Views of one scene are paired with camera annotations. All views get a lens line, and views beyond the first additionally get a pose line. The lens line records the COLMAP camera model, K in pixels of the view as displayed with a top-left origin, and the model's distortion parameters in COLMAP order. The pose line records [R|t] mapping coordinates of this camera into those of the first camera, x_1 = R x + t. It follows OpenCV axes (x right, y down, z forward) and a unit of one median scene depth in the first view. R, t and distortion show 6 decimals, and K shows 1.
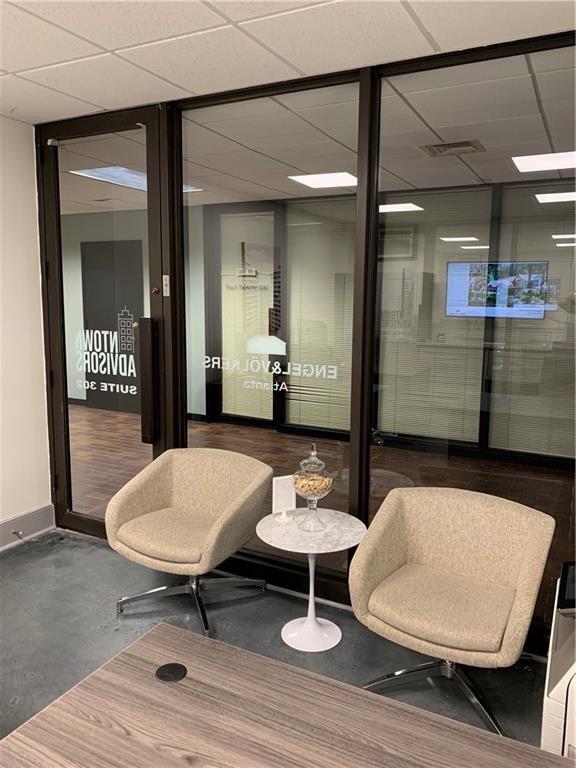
lens RADIAL K [[577.5, 0, 290.4], [0, 577.5, 369.5], [0, 0, 1]] dist [0.060500, -0.083378]
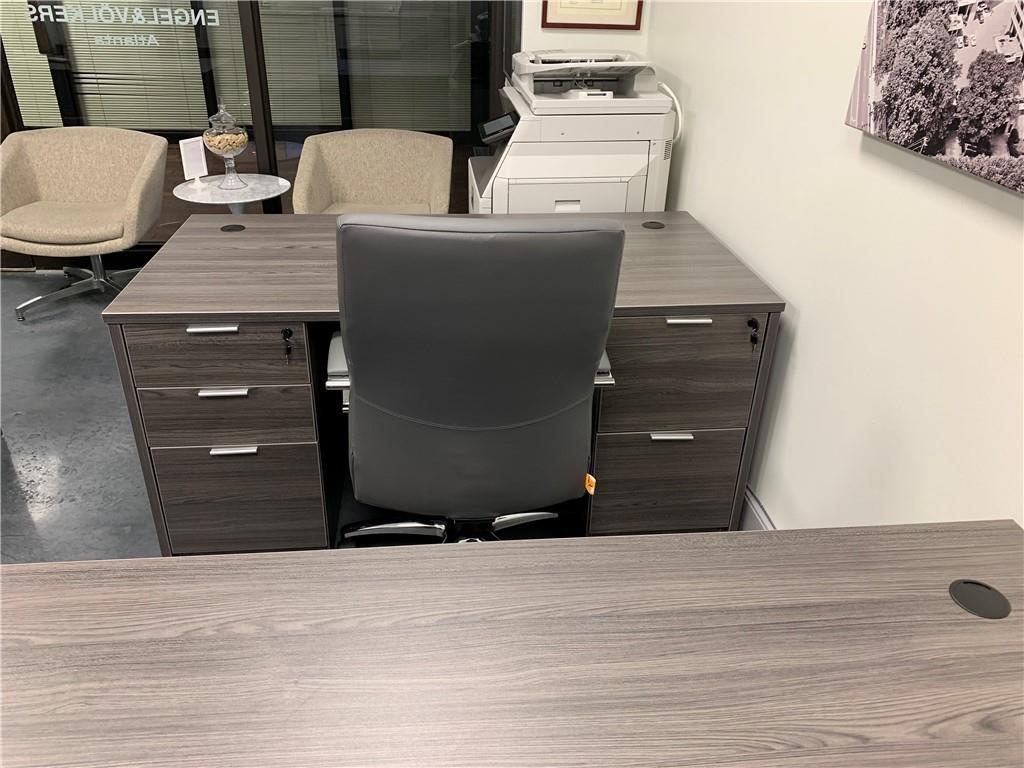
lens RADIAL K [[784.3, 0, 512.0], [0, 784.3, 384.0], [0, 0, 1]] dist [-0.002333, 0.000216]
pose [[0.834136, -0.250304, 0.491493, -0.284238], [0.050825, 0.922188, 0.383387, 0.087282], [-0.549213, -0.294816, 0.781952, -0.373427]]
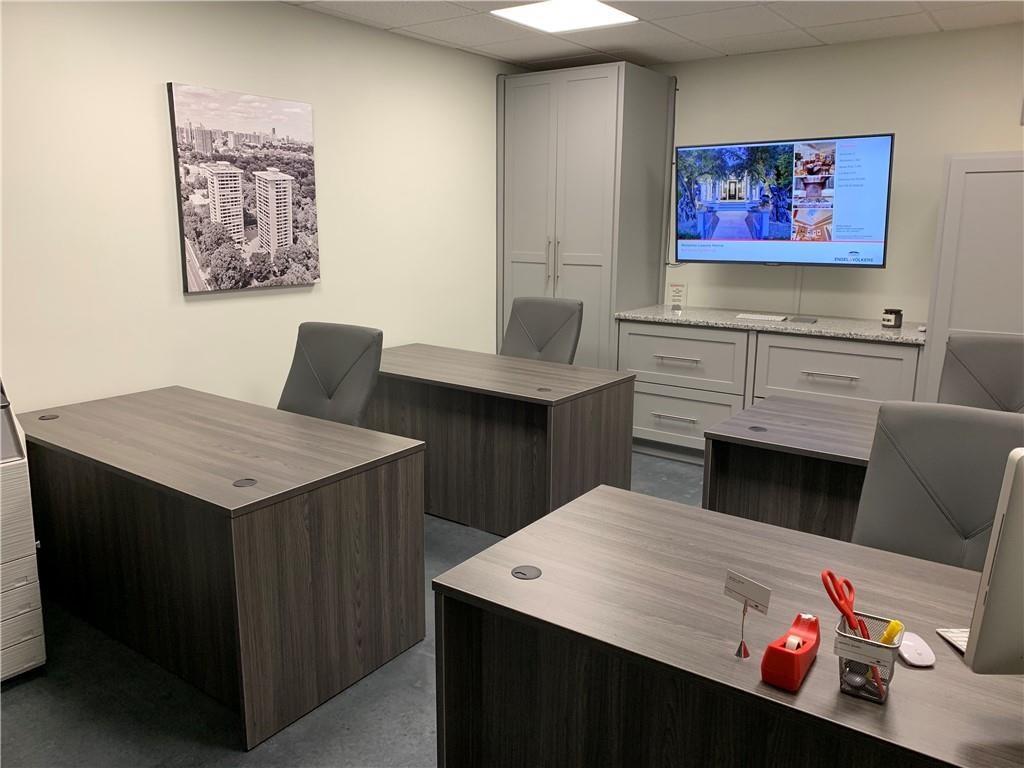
lens RADIAL K [[772.3, 0, 519.4], [0, 772.3, 373.7], [0, 0, 1]] dist [0.088696, -0.194852]
pose [[-0.989915, -0.045797, 0.134058, -0.480367], [-0.000481, 0.947387, 0.320091, -0.138377], [-0.141664, 0.316798, -0.937854, 1.134811]]
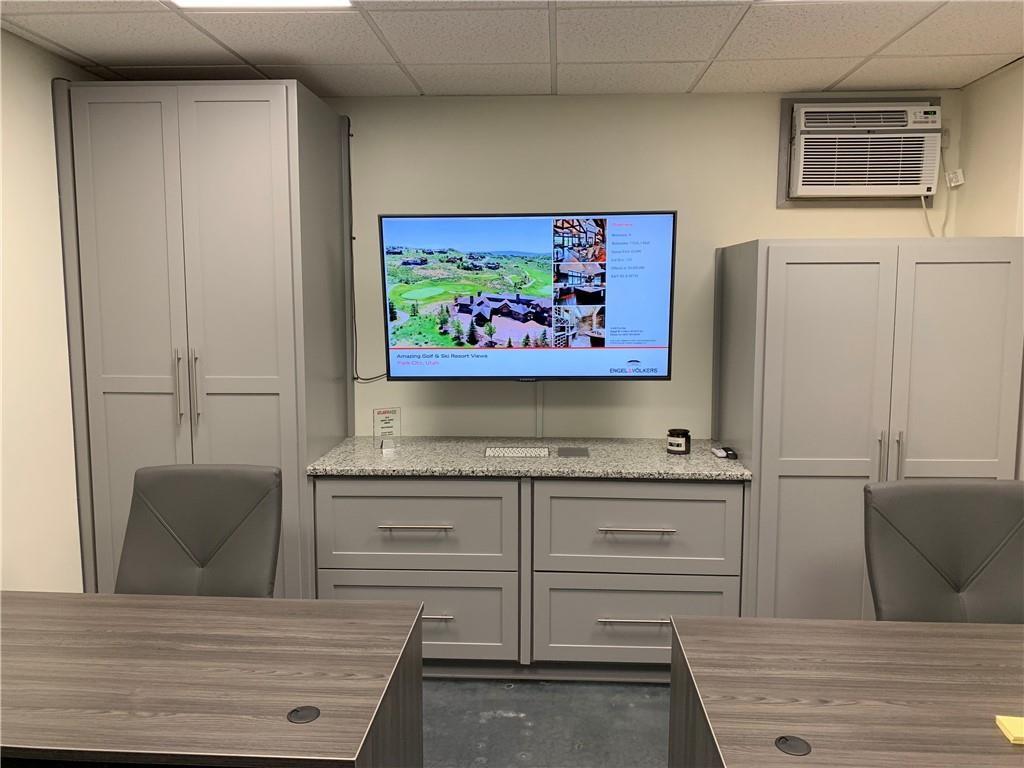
lens RADIAL K [[784.0, 0, 509.6], [0, 784.0, 370.3], [0, 0, 1]] dist [0.047087, -0.049183]
pose [[-0.909753, 0.029956, -0.414068, -0.253481], [-0.065062, 0.974781, 0.213470, -0.099985], [0.410020, 0.221145, -0.884861, 0.490554]]
